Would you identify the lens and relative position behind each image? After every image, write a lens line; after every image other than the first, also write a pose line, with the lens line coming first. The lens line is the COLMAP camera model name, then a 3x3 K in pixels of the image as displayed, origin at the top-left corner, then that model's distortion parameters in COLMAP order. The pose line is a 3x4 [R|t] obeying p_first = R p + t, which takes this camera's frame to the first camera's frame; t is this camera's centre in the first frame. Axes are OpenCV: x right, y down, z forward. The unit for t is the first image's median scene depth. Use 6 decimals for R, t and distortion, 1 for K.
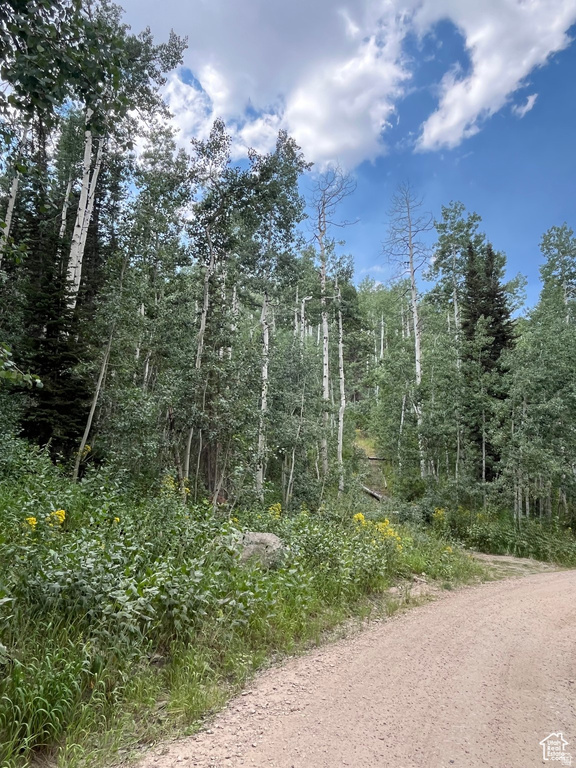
lens RADIAL K [[484.7, 0, 288.0], [0, 484.7, 384.0], [0, 0, 1]] dist [-0.002623, -0.000081]
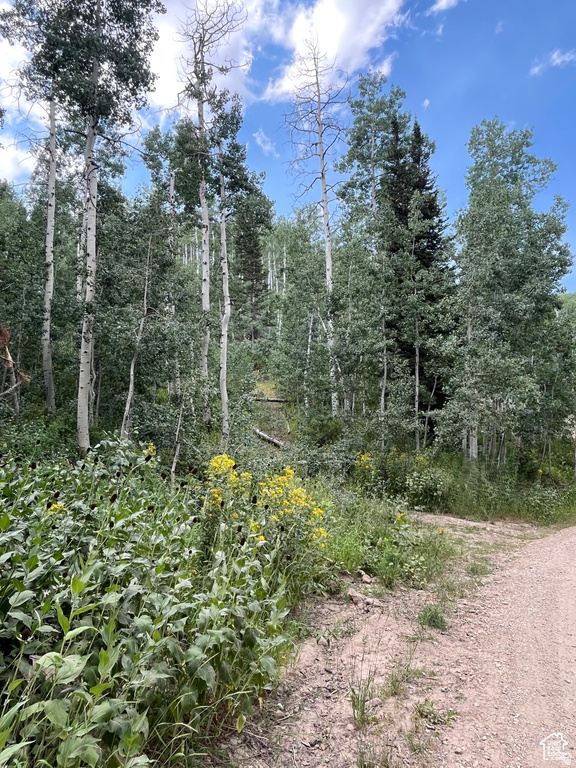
lens RADIAL K [[469.6, 0, 288.0], [0, 469.6, 384.0], [0, 0, 1]] dist [0.000979, 0.000111]
pose [[0.980671, -0.017485, 0.194882, 0.064347], [0.002617, 0.997082, 0.076289, 0.090727], [-0.195647, -0.074305, 0.977855, 0.313543]]
